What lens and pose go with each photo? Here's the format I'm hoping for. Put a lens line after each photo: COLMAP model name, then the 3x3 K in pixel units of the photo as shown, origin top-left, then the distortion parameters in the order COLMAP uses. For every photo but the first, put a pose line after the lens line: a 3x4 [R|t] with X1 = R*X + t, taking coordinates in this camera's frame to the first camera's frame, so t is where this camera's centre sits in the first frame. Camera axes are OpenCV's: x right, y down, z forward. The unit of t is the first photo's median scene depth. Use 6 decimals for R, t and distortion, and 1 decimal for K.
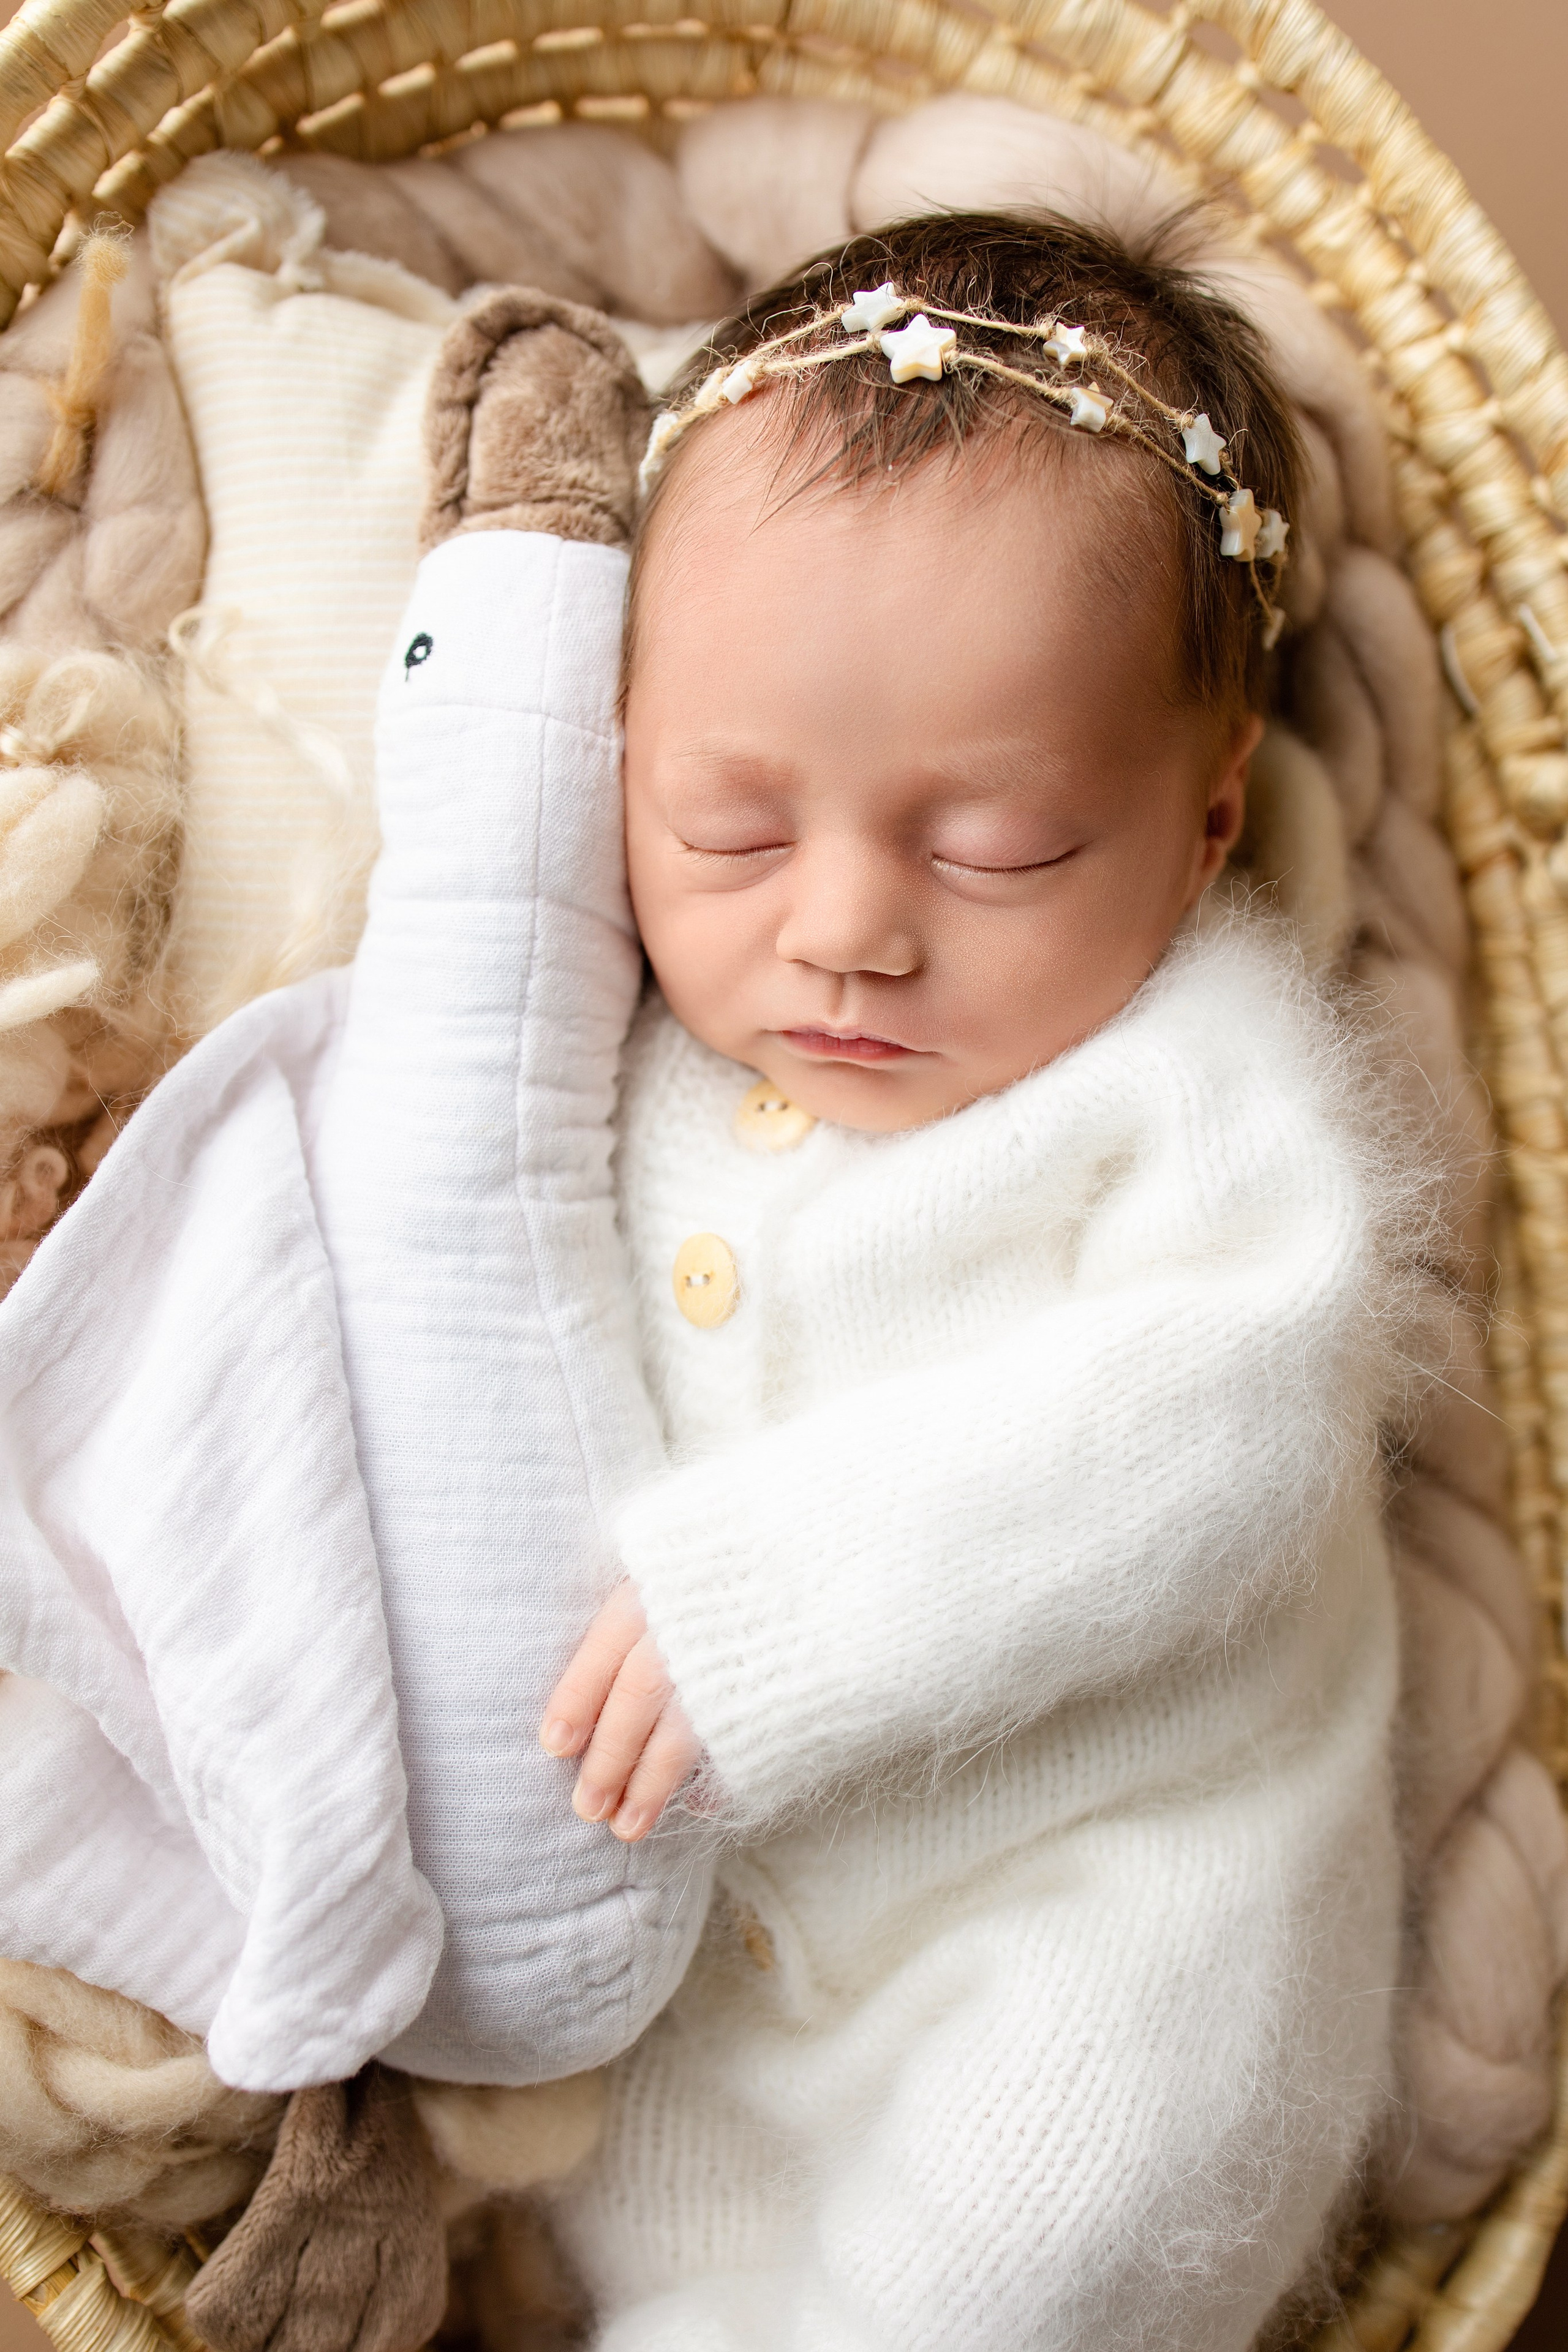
lens RADIAL K [[2227.2, 0, 784.0], [0, 2227.2, 1176.0], [0, 0, 1]] dist [-0.006327, -0.024368]
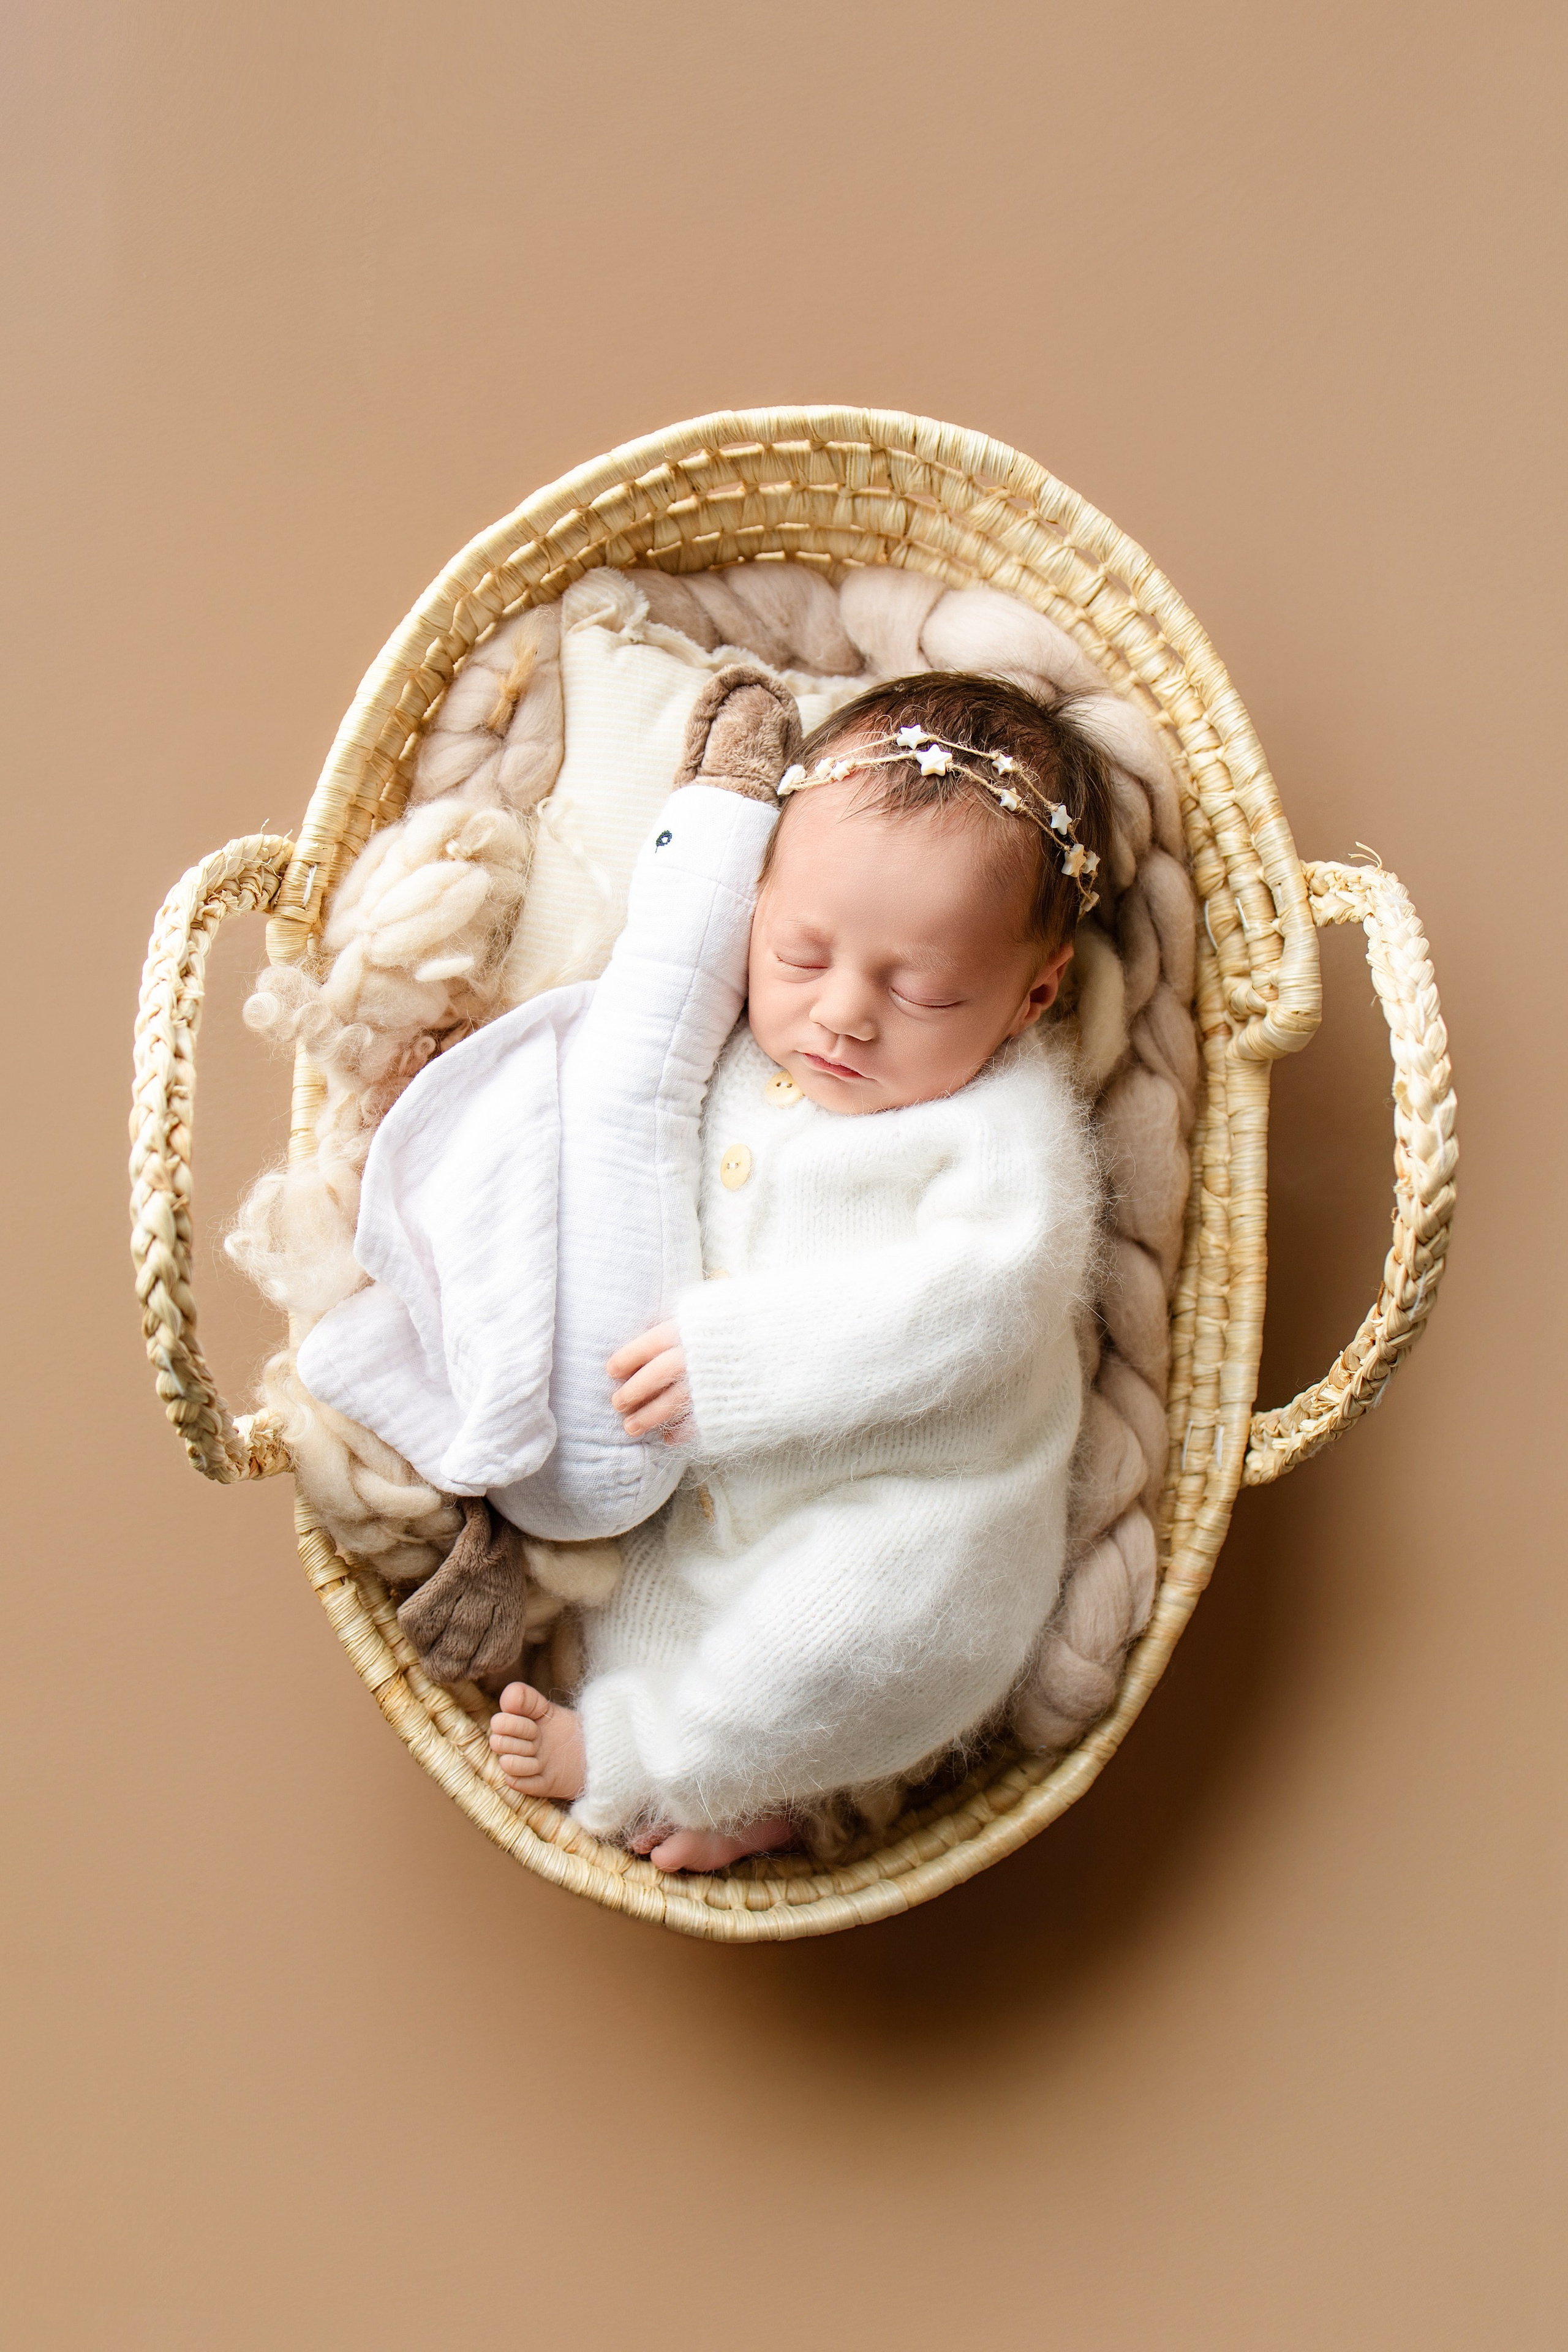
lens RADIAL K [[2668.1, 0, 784.0], [0, 2668.1, 1176.0], [0, 0, 1]] dist [-0.009753, -0.018255]
pose [[0.979494, 0.169994, -0.108134, 0.255956], [-0.175413, 0.983570, -0.042675, 0.145500], [0.099103, 0.060768, 0.993220, -1.330735]]
